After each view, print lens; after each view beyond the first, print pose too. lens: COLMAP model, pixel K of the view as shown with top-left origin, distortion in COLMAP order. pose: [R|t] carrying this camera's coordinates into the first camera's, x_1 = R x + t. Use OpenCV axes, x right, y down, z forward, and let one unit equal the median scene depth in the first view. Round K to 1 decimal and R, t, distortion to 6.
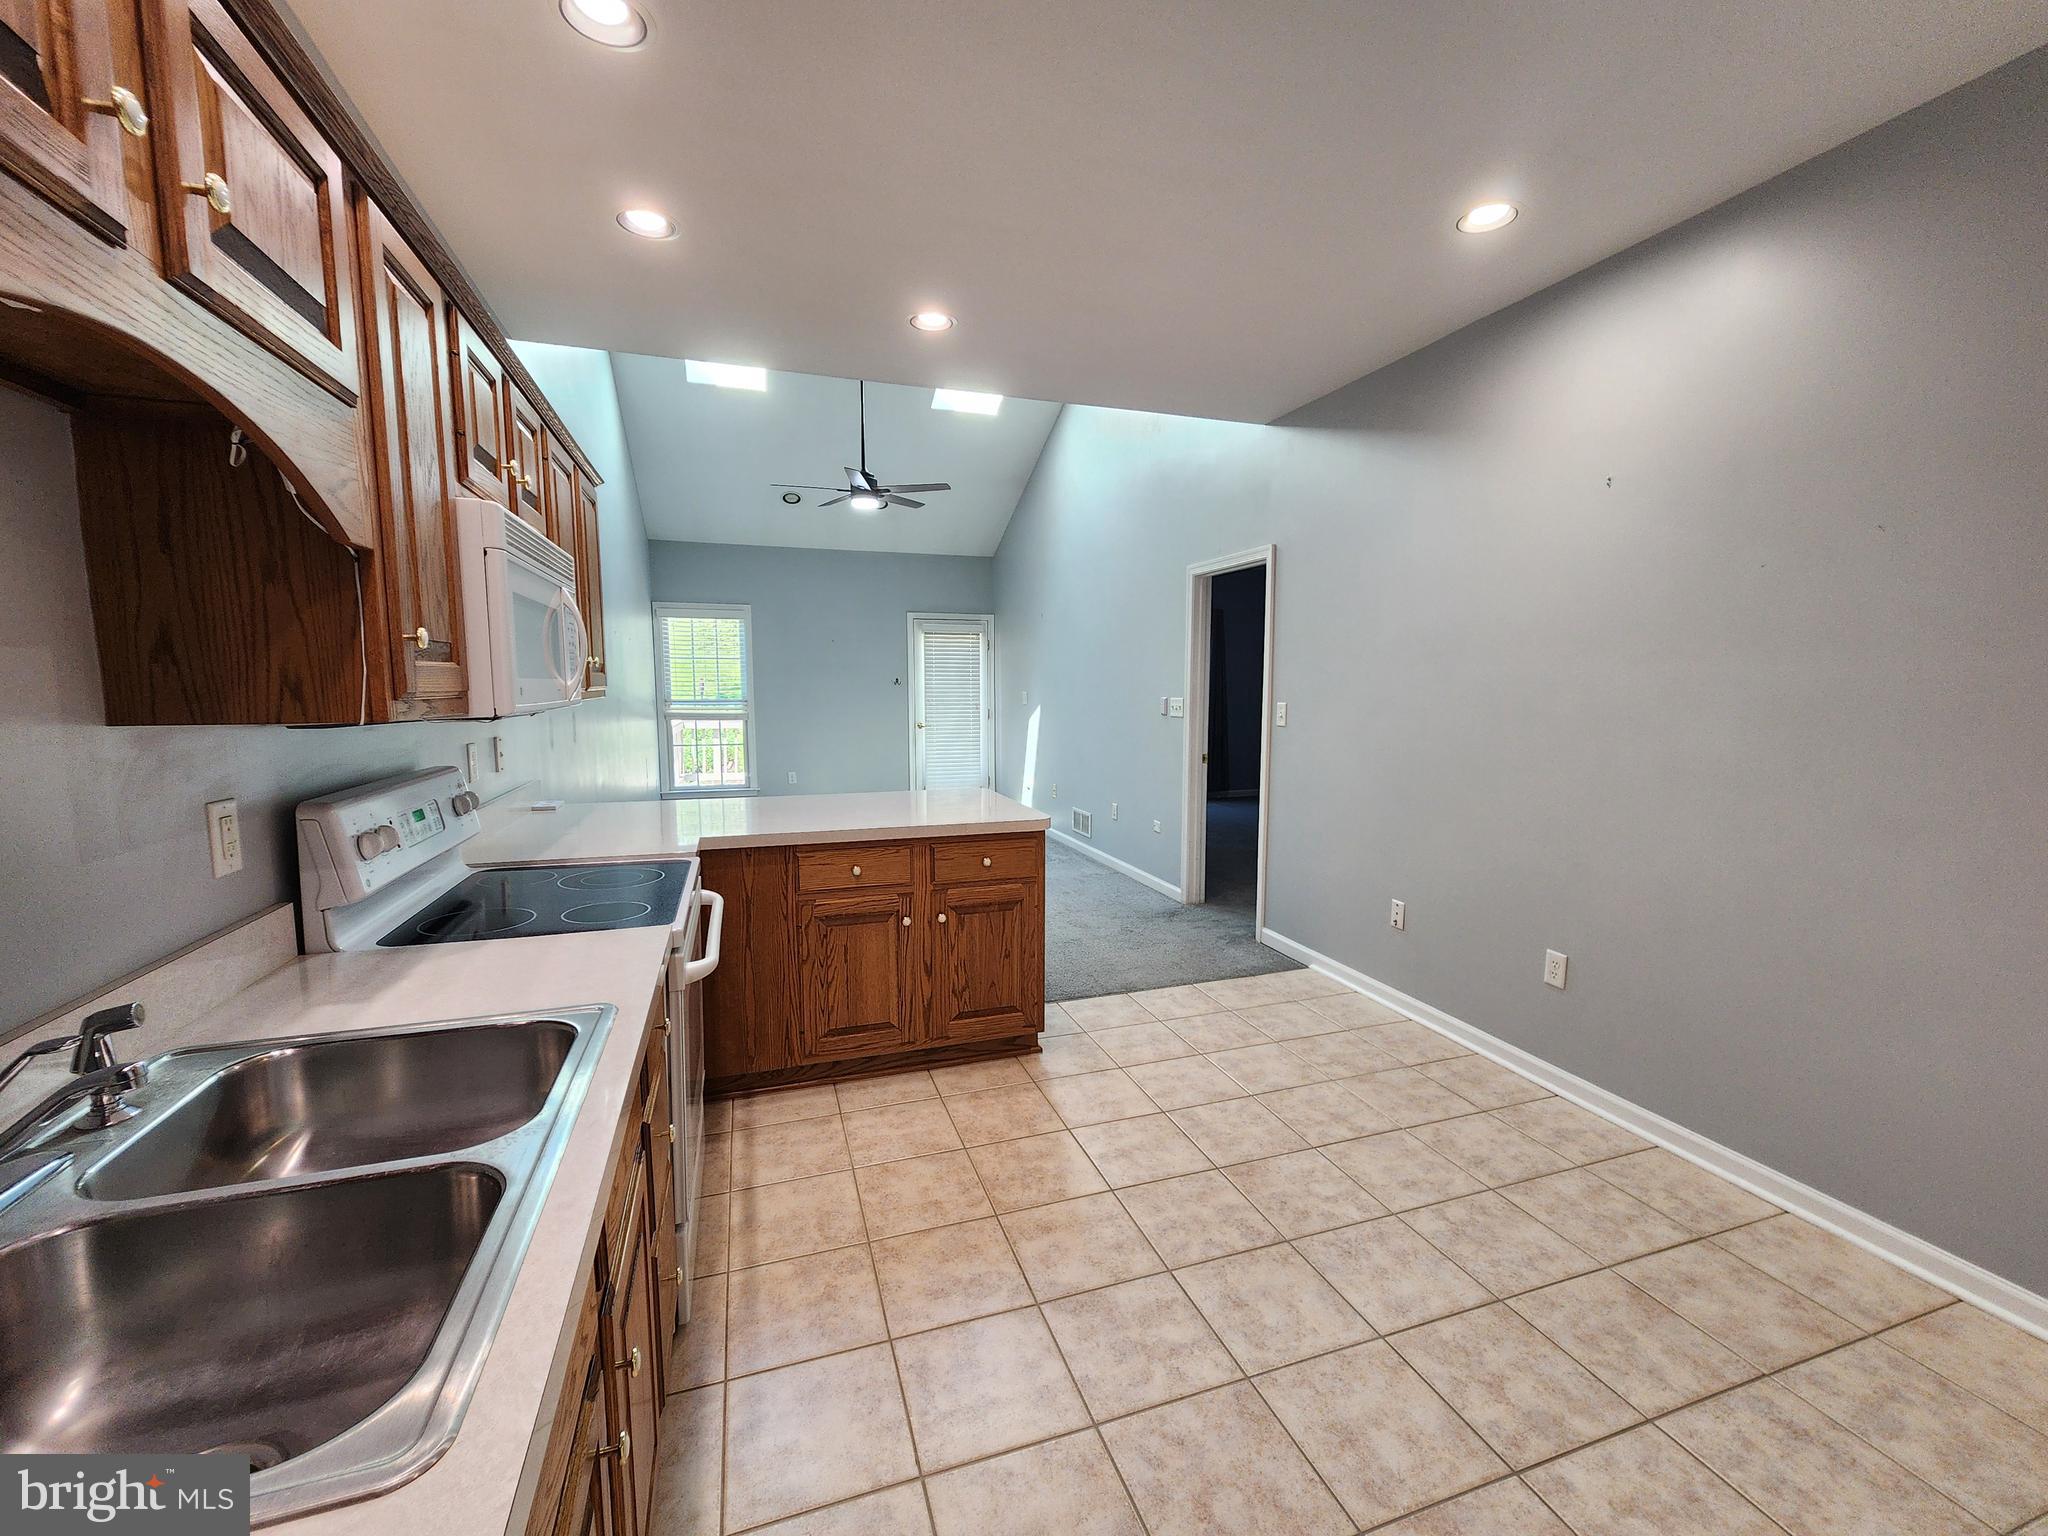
lens RADIAL K [[840.3, 0, 1030.9], [0, 840.3, 778.4], [0, 0, 1]] dist [-0.000539, -0.000147]
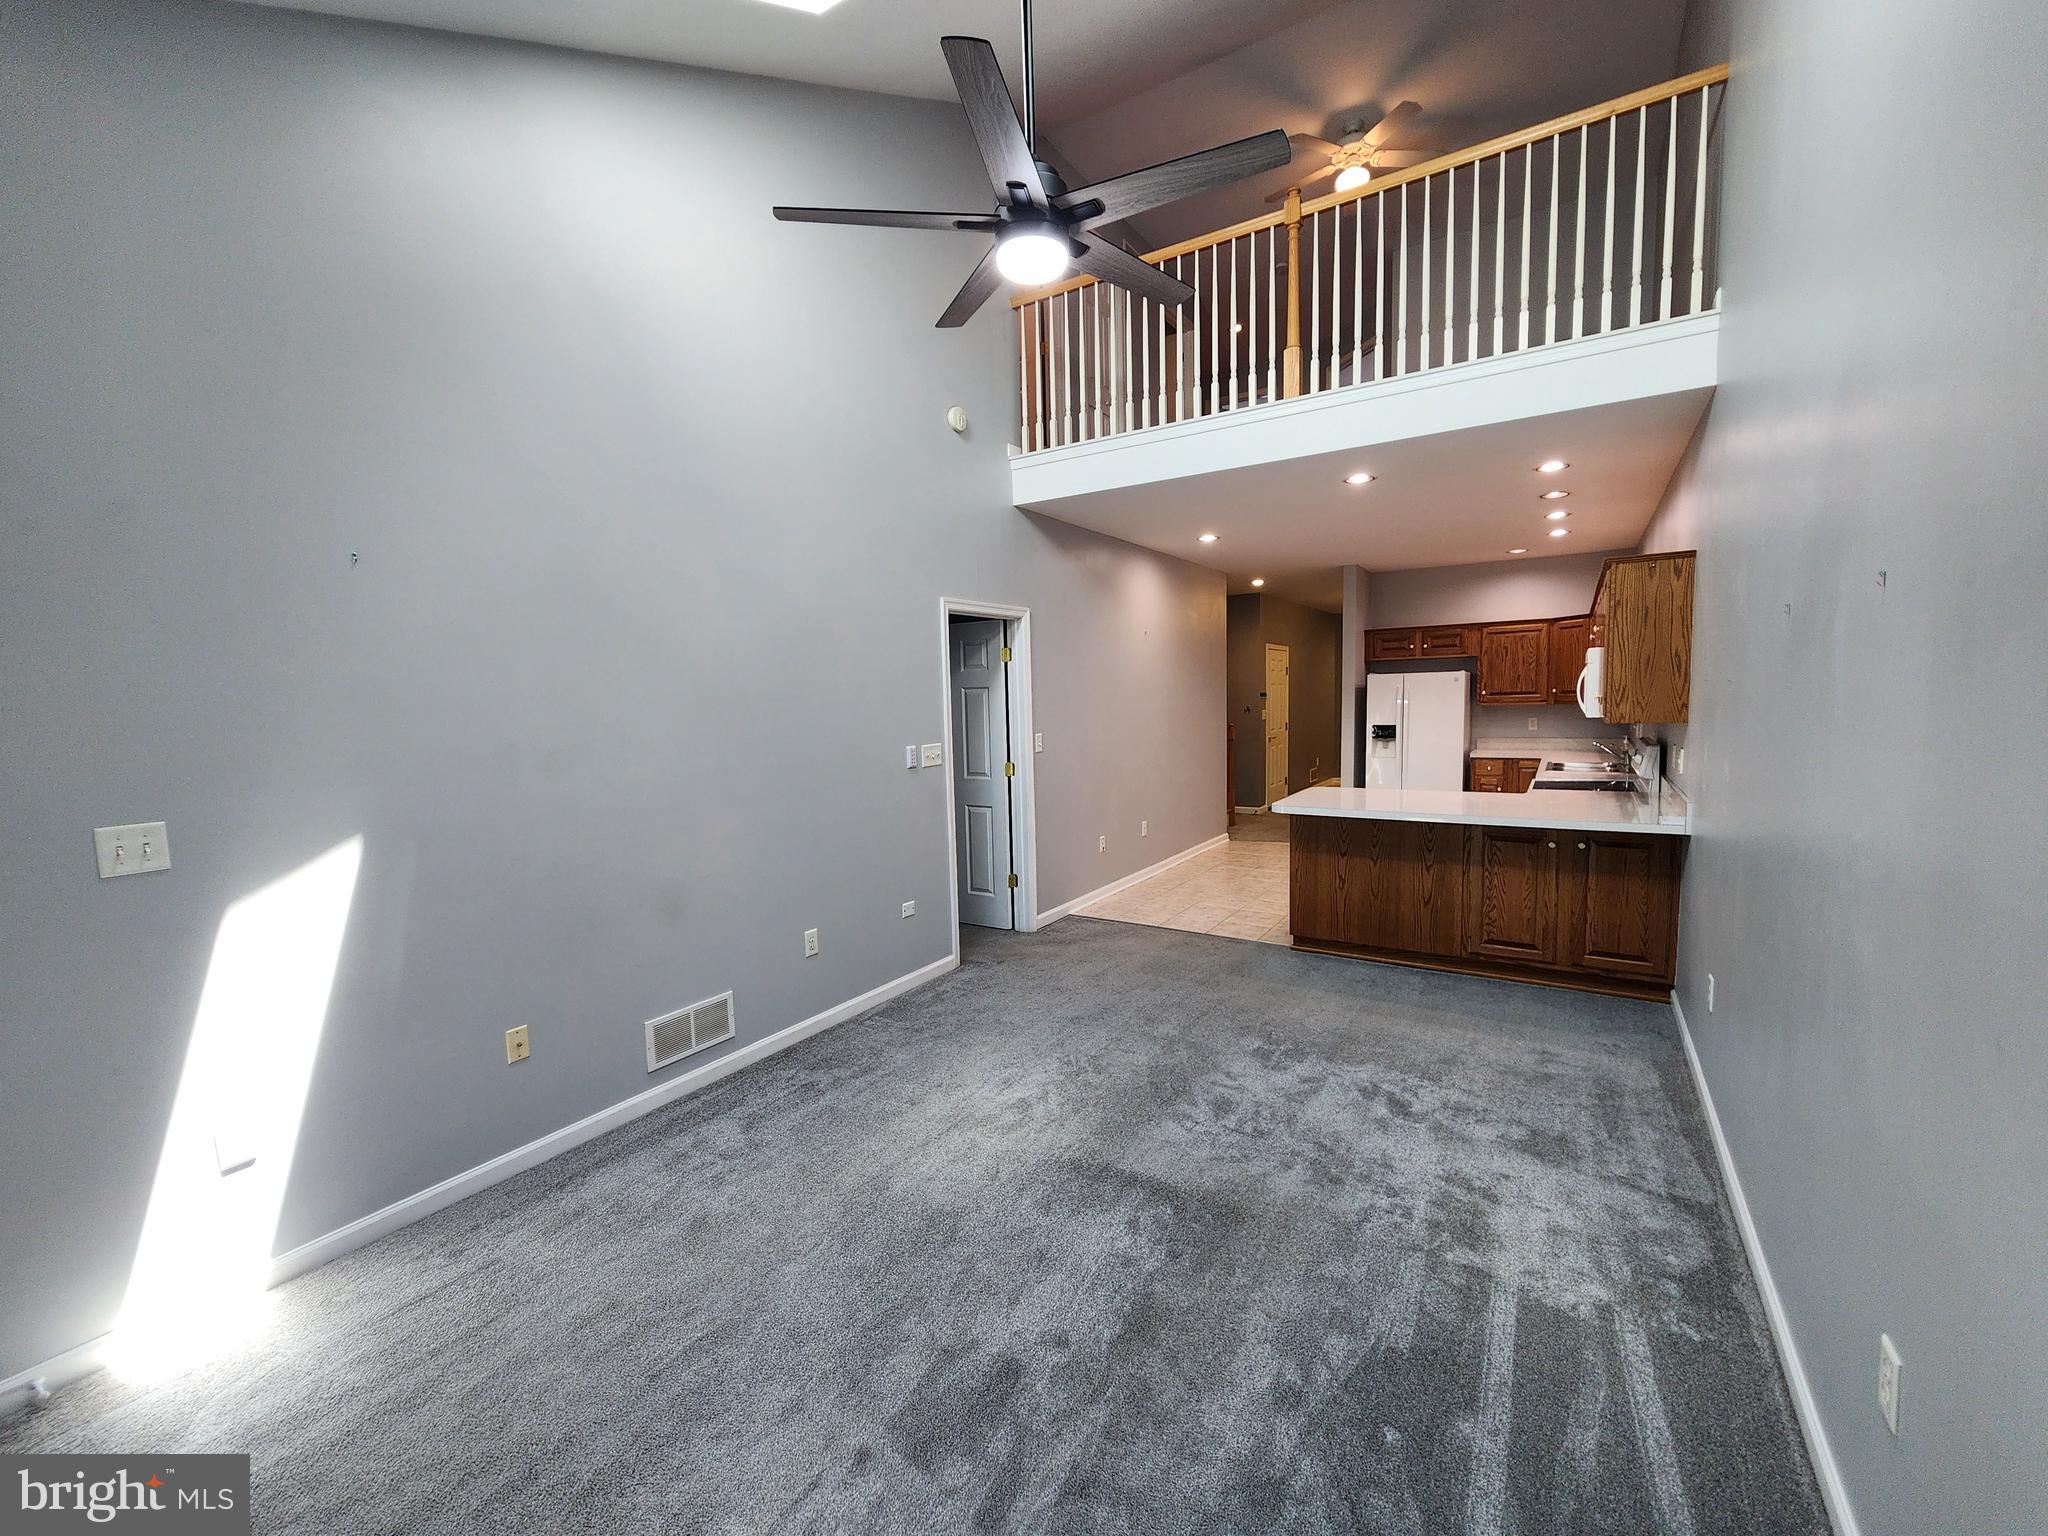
lens RADIAL K [[840.3, 0, 1027.5], [0, 840.3, 776.3], [0, 0, 1]] dist [-0.000539, -0.000147]
pose [[-0.620794, -0.058623, 0.781779, -0.995582], [0.118789, 0.978653, 0.167714, -0.347136], [-0.774922, 0.196982, -0.600578, 2.544937]]
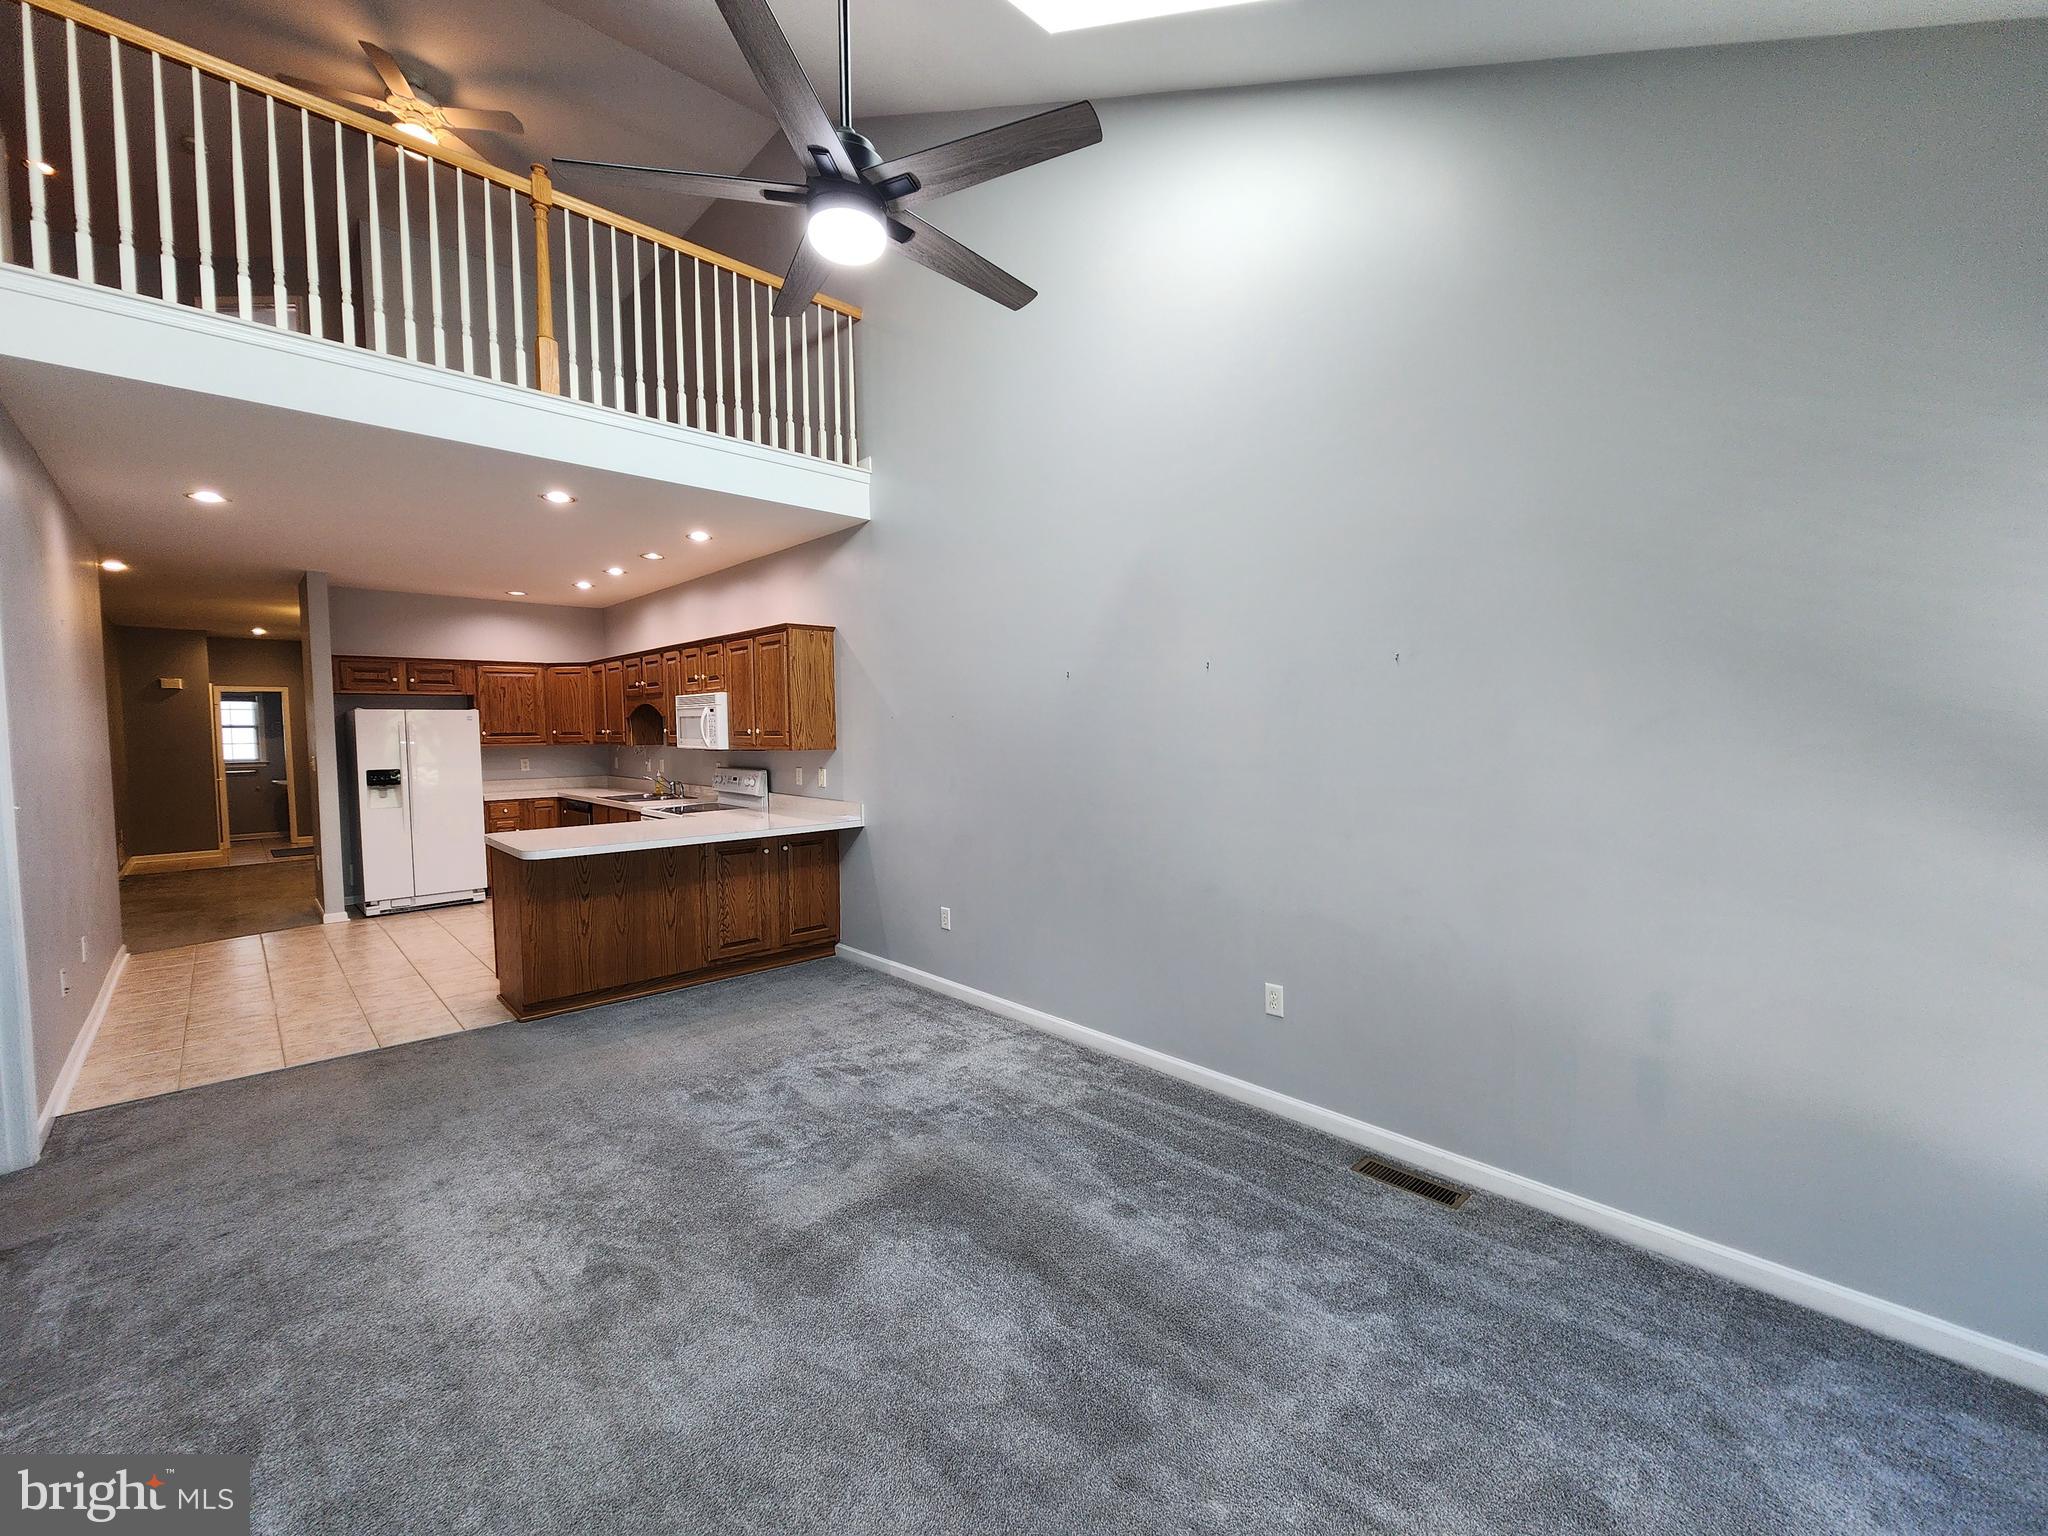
lens RADIAL K [[840.3, 0, 1029.6], [0, 840.3, 776.1], [0, 0, 1]] dist [-0.000539, -0.000147]
pose [[-0.907484, 0.033403, -0.418757, -0.238560], [-0.040250, 0.985334, 0.165823, -0.349587], [0.418155, 0.167336, -0.892830, 2.761725]]
